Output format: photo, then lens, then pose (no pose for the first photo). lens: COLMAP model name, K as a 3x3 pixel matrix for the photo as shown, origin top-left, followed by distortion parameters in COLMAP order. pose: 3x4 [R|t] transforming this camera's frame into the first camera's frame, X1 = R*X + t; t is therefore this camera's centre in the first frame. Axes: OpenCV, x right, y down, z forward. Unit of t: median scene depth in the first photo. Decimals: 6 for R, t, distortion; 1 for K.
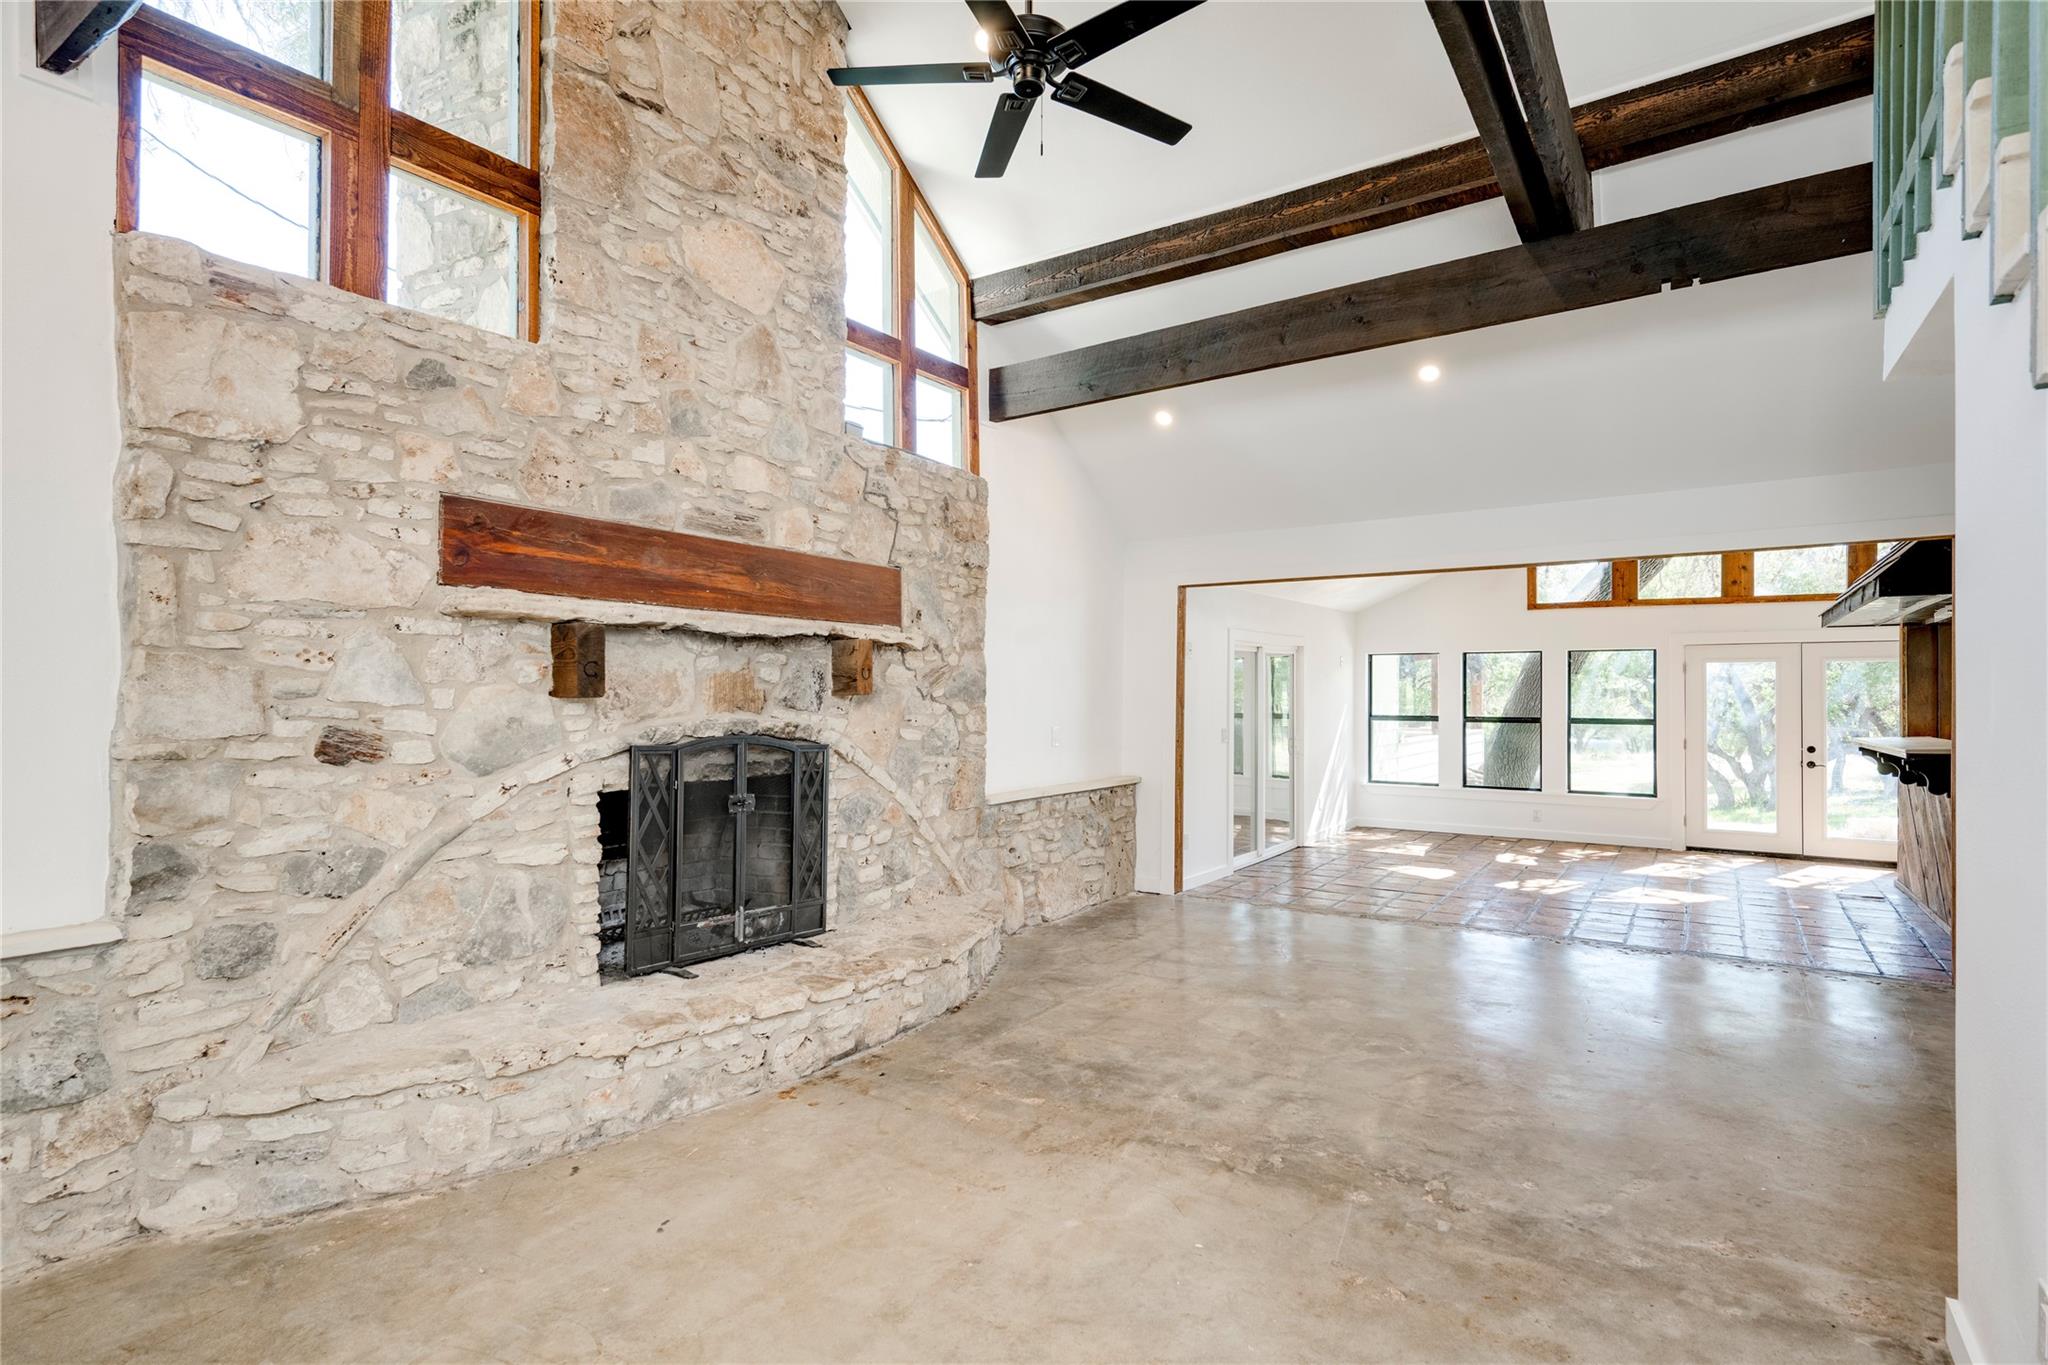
lens RADIAL K [[1007.4, 0, 1007.3], [0, 1007.4, 687.5], [0, 0, 1]] dist [0.006761, -0.000192]
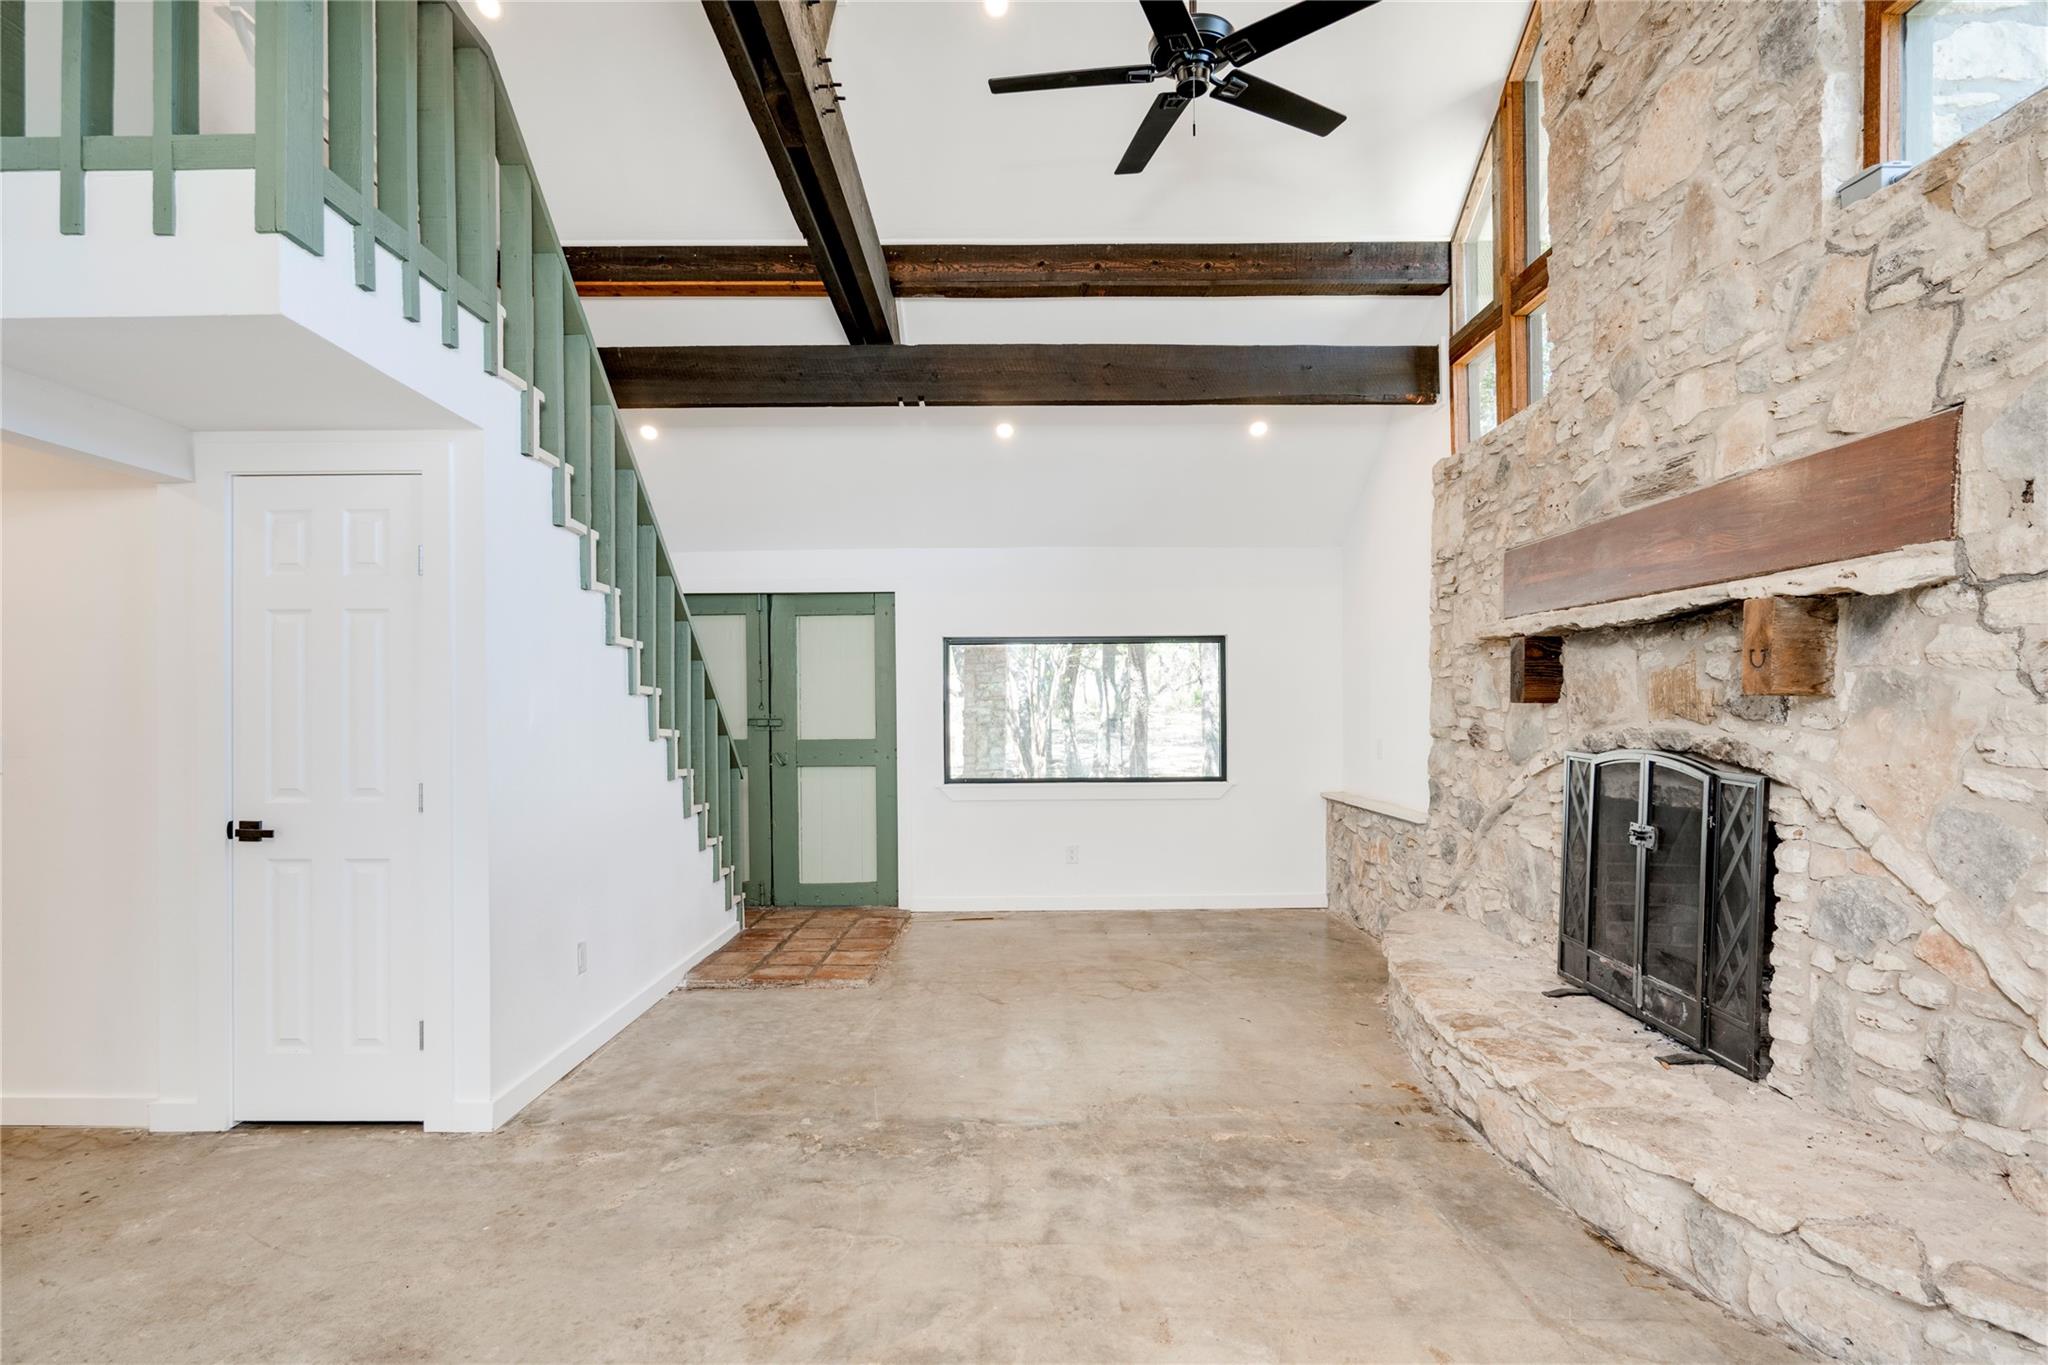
lens RADIAL K [[1007.4, 0, 1061.9], [0, 1007.4, 710.7], [0, 0, 1]] dist [0.006761, -0.000192]
pose [[-0.790161, 0.005393, -0.612875, 0.555814], [0.011530, 0.999915, -0.006066, 0.015976], [0.612790, -0.011859, -0.790156, 1.287988]]
